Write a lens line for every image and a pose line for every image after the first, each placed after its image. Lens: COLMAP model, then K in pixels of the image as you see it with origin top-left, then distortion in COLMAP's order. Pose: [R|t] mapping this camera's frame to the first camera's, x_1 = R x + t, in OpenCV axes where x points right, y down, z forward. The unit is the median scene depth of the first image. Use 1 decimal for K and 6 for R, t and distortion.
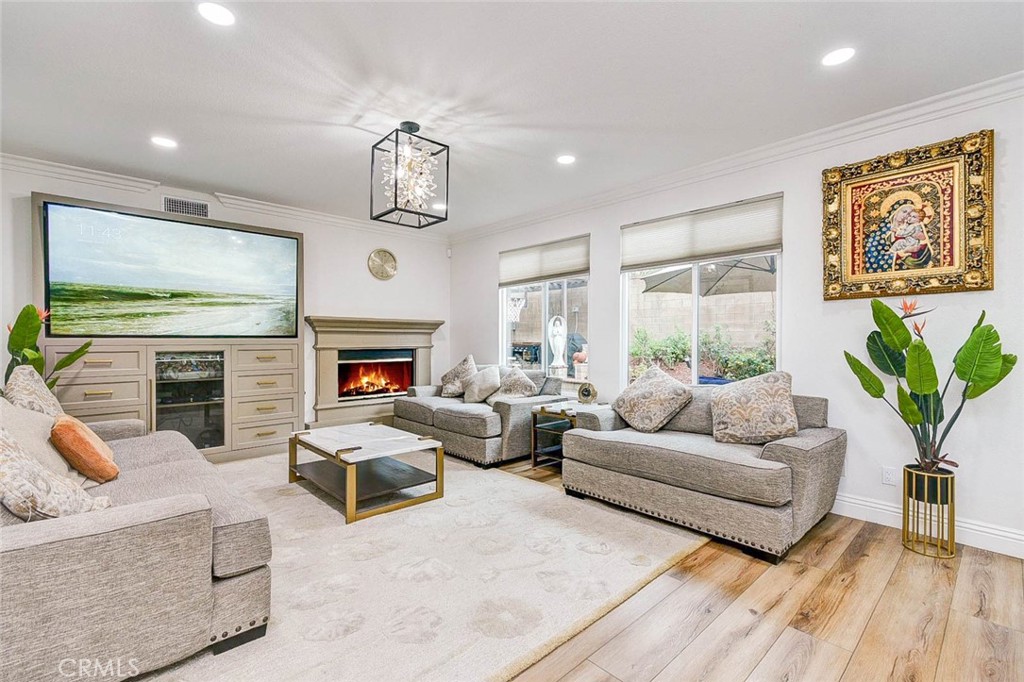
lens RADIAL K [[455.2, 0, 538.1], [0, 455.2, 343.8], [0, 0, 1]] dist [0.043991, 0.000018]
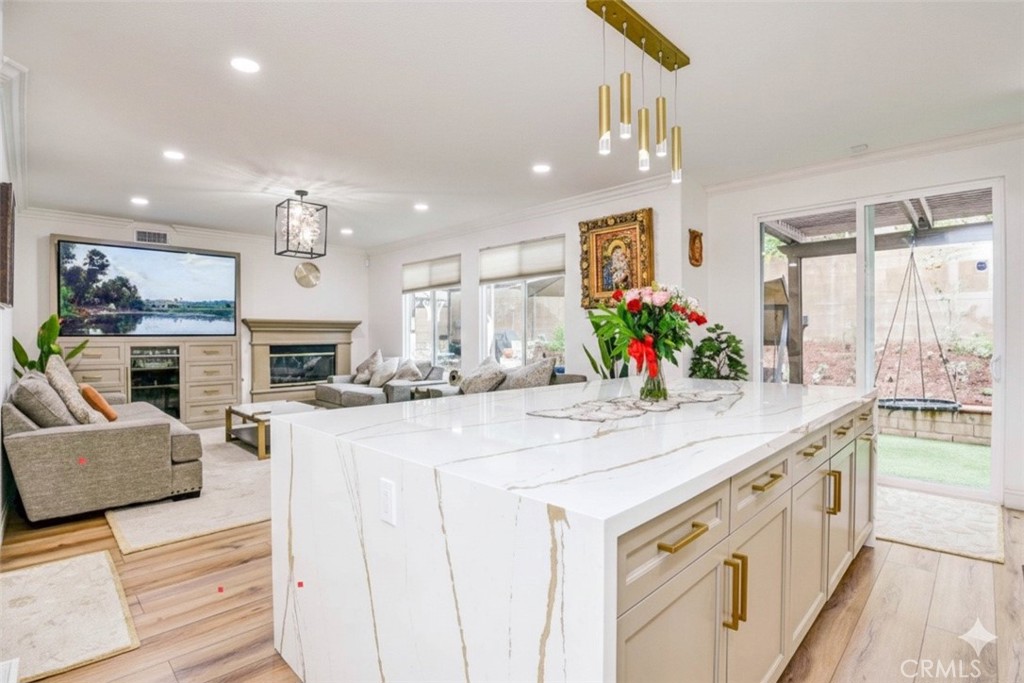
lens RADIAL K [[478.8, 0, 512.0], [0, 478.8, 341.5], [0, 0, 1]] dist [-0.000725, 0.000078]
pose [[0.999972, -0.004320, 0.006089, 0.299667], [0.004309, 0.999989, 0.001797, 0.004015], [-0.006097, -0.001771, 0.999980, -0.417793]]
